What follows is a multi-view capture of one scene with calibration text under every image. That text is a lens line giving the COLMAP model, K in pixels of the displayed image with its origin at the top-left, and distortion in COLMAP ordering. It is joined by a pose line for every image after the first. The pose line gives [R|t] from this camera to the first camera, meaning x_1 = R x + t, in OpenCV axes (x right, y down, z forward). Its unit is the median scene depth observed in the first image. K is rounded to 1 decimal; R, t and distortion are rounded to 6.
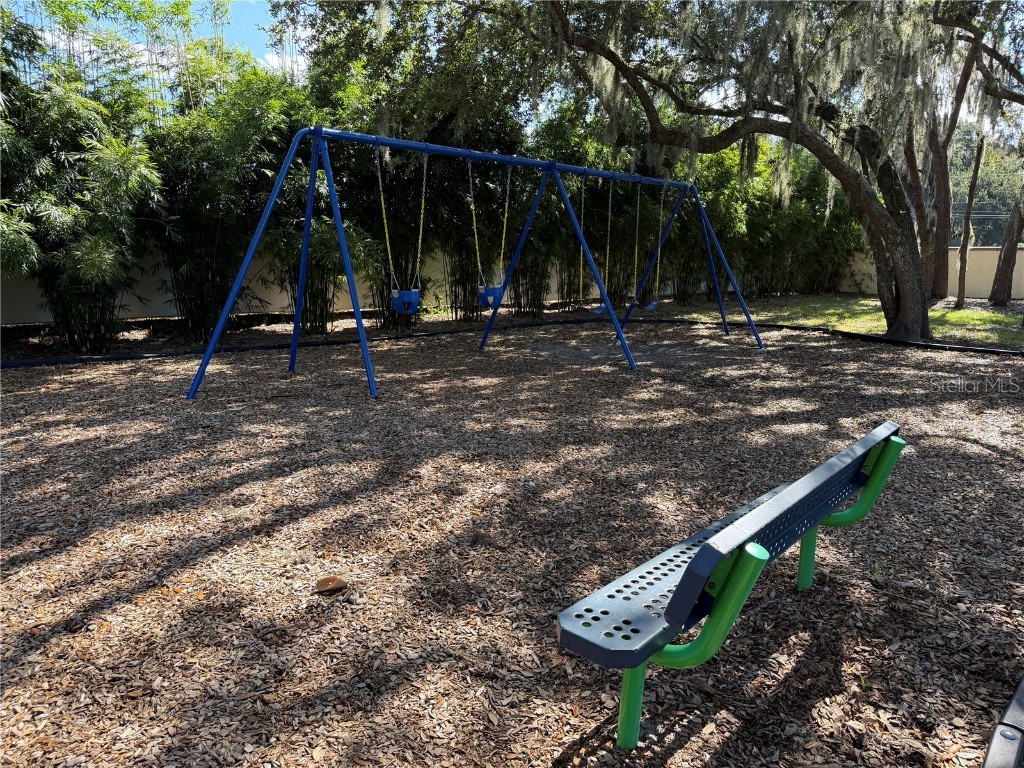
lens RADIAL K [[721.5, 0, 512.1], [0, 721.5, 384.0], [0, 0, 1]] dist [0.003269, 0.000073]
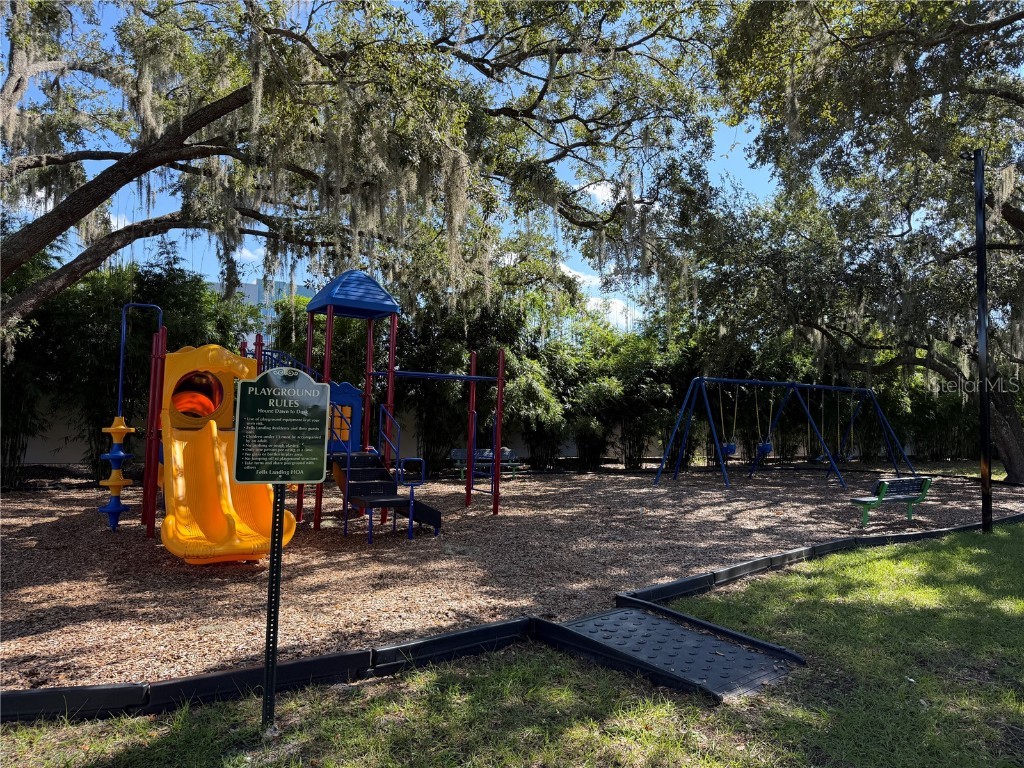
lens RADIAL K [[721.5, 0, 512.0], [0, 721.5, 383.0], [0, 0, 1]] dist [0.003269, 0.000073]
pose [[0.975140, 0.022353, -0.220460, -0.140047], [-0.067854, 0.977228, -0.201051, 0.073249], [0.210945, 0.211012, 0.954451, -0.567767]]
